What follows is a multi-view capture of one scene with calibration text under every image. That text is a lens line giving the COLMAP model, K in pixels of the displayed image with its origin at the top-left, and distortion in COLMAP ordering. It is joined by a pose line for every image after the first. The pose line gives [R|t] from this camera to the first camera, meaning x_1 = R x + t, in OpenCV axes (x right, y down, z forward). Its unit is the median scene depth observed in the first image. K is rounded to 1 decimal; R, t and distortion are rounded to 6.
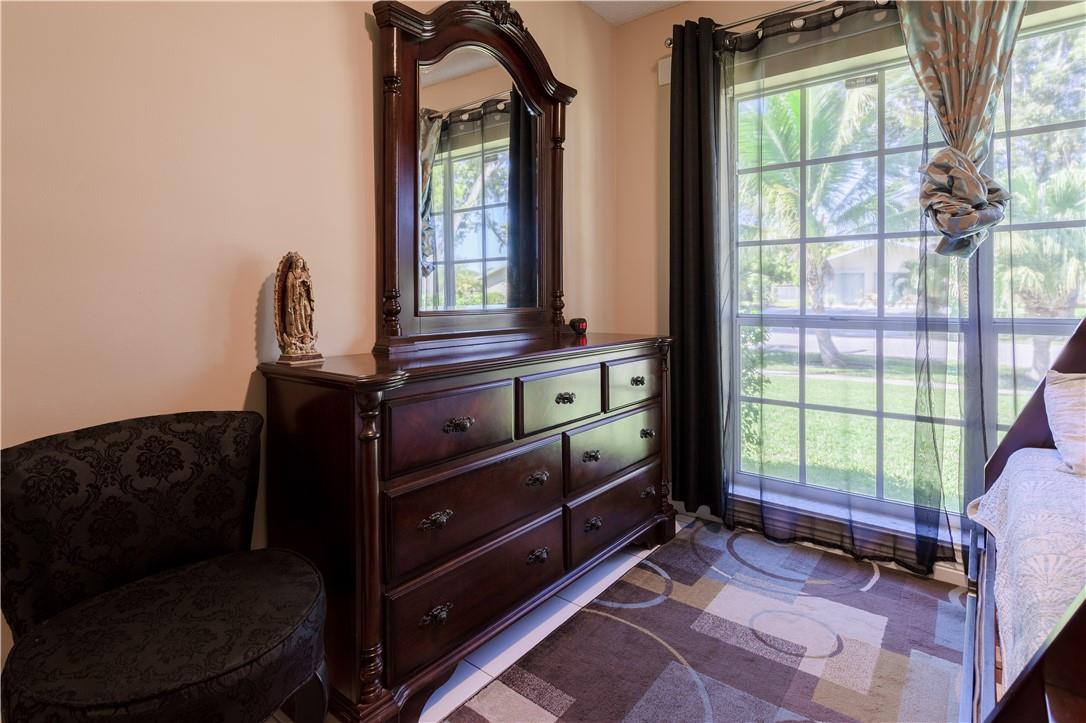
lens RADIAL K [[566.7, 0, 526.2], [0, 566.7, 304.6], [0, 0, 1]] dist [-0.003895, 0.002145]
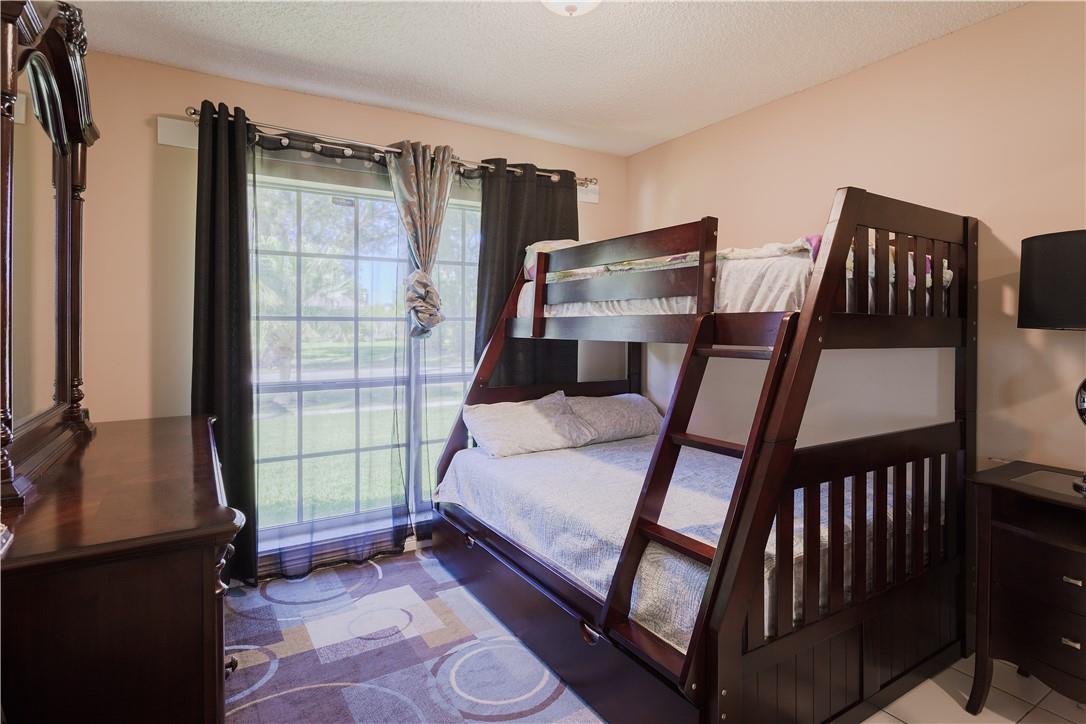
lens RADIAL K [[563.6, 0, 545.7], [0, 563.6, 324.5], [0, 0, 1]] dist [-0.016814, 0.008541]
pose [[0.320532, 0.004381, 0.947228, -0.613080], [0.017357, 0.999794, -0.010498, -0.102706], [-0.947079, 0.019806, 0.320390, 0.165357]]
